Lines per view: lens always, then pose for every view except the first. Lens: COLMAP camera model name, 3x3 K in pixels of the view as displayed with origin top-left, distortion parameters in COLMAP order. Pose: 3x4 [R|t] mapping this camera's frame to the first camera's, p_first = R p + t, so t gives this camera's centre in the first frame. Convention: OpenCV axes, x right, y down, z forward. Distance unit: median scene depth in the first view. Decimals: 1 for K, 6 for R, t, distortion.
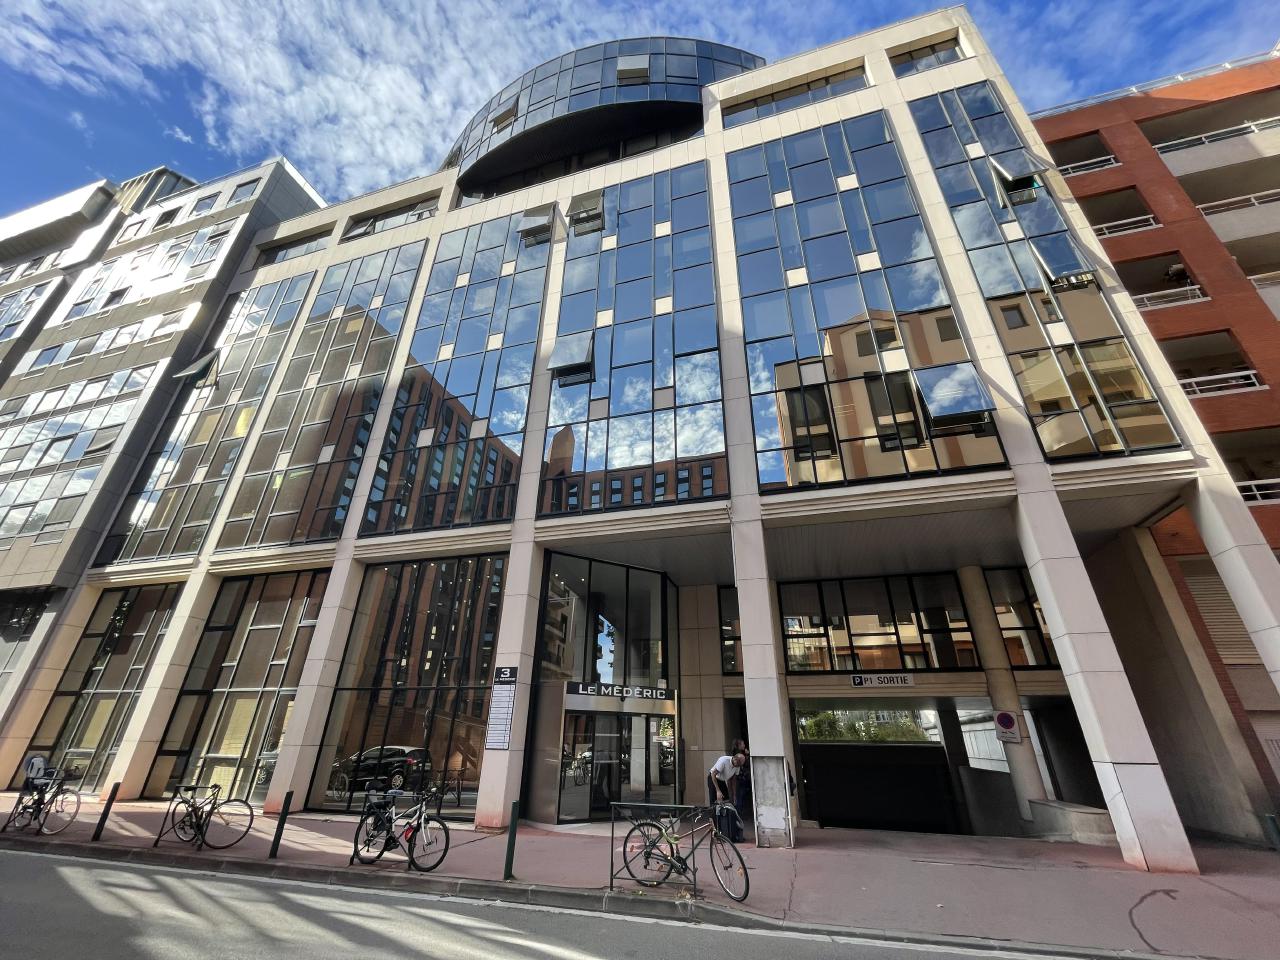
lens RADIAL K [[513.9, 0, 640.0], [0, 513.9, 480.0], [0, 0, 1]] dist [-0.000961, -0.000271]
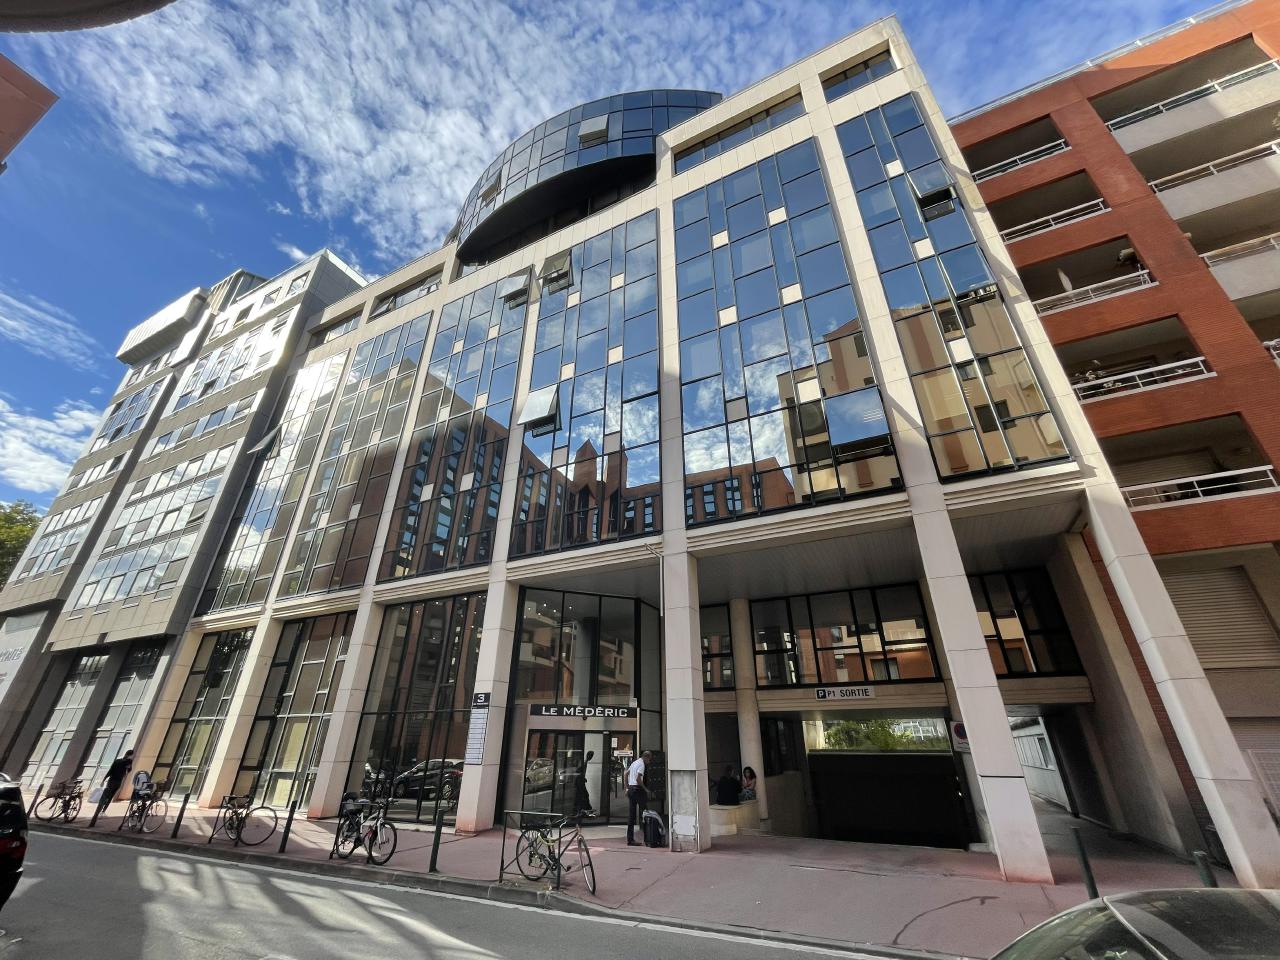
lens RADIAL K [[517.3, 0, 640.0], [0, 517.3, 480.0], [0, 0, 1]] dist [-0.000811, -0.000020]
pose [[0.984777, -0.089020, -0.149295, 0.231622], [0.087149, 0.996013, -0.019042, -0.046455], [0.150395, 0.005742, 0.988609, -0.079629]]
